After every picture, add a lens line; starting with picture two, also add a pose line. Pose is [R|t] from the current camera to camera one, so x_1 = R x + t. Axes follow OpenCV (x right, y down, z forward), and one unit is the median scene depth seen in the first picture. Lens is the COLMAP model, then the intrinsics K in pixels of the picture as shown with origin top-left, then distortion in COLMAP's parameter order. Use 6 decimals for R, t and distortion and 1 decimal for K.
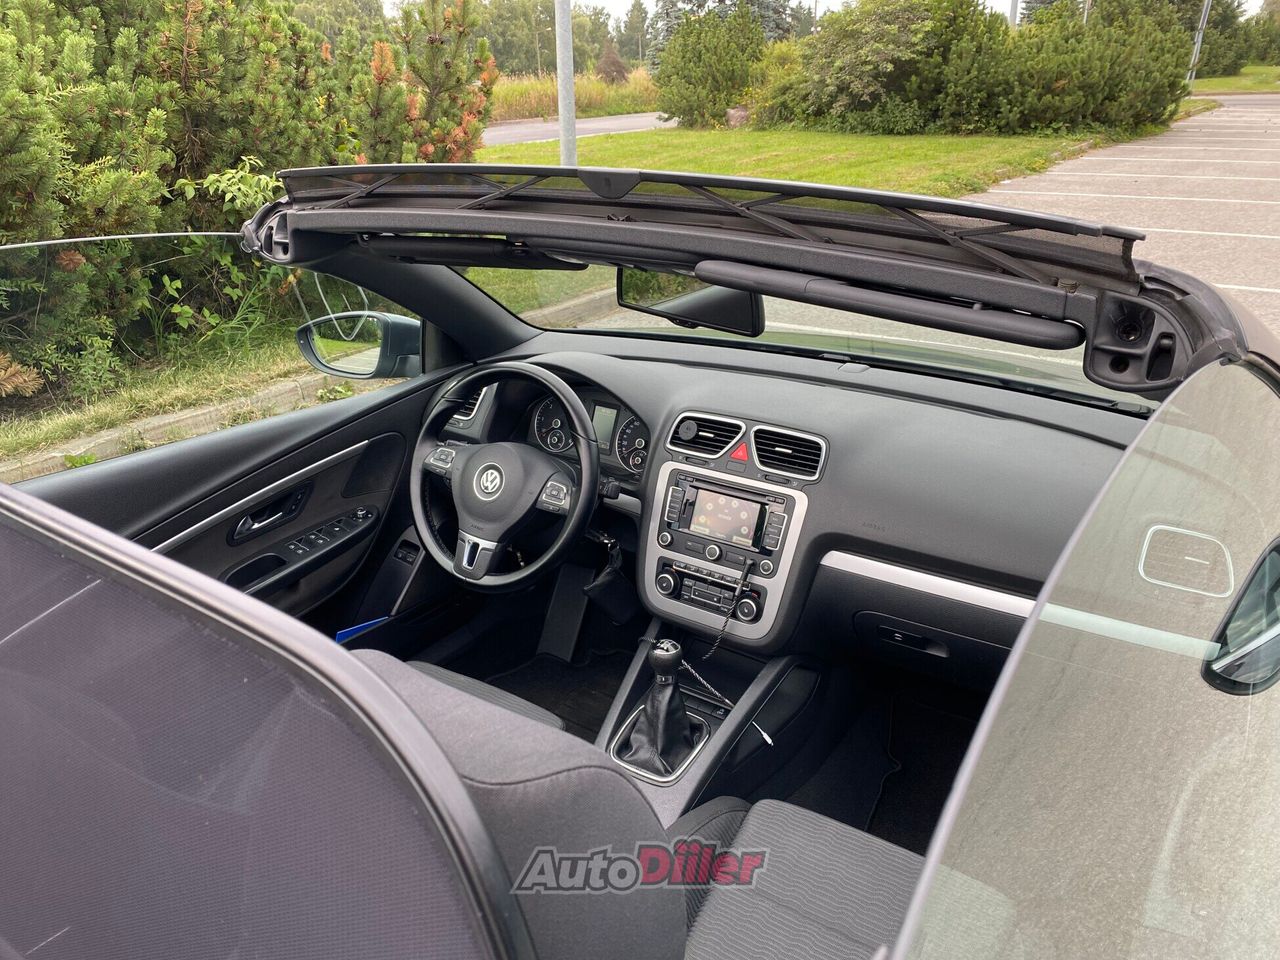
lens RADIAL K [[979.0, 0, 645.4], [0, 979.0, 477.2], [0, 0, 1]] dist [0.005441, -0.001853]
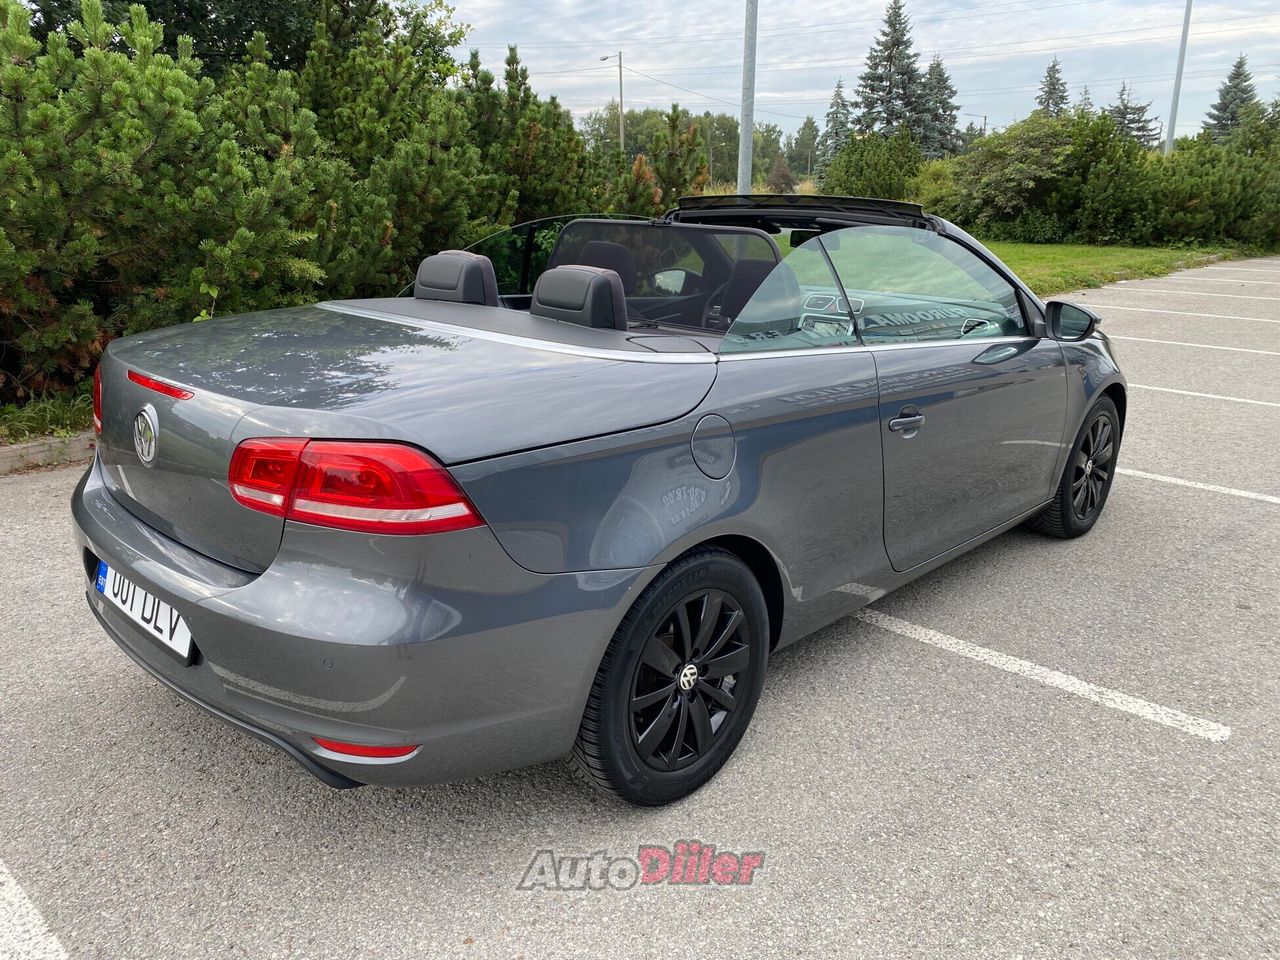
lens RADIAL K [[979.0, 0, 639.9], [0, 979.0, 475.2], [0, 0, 1]] dist [0.005441, -0.001853]
pose [[0.985681, 0.071802, -0.152567, 0.001469], [-0.087108, 0.991551, -0.096123, 0.059701], [0.144376, 0.108036, 0.983608, -0.134805]]
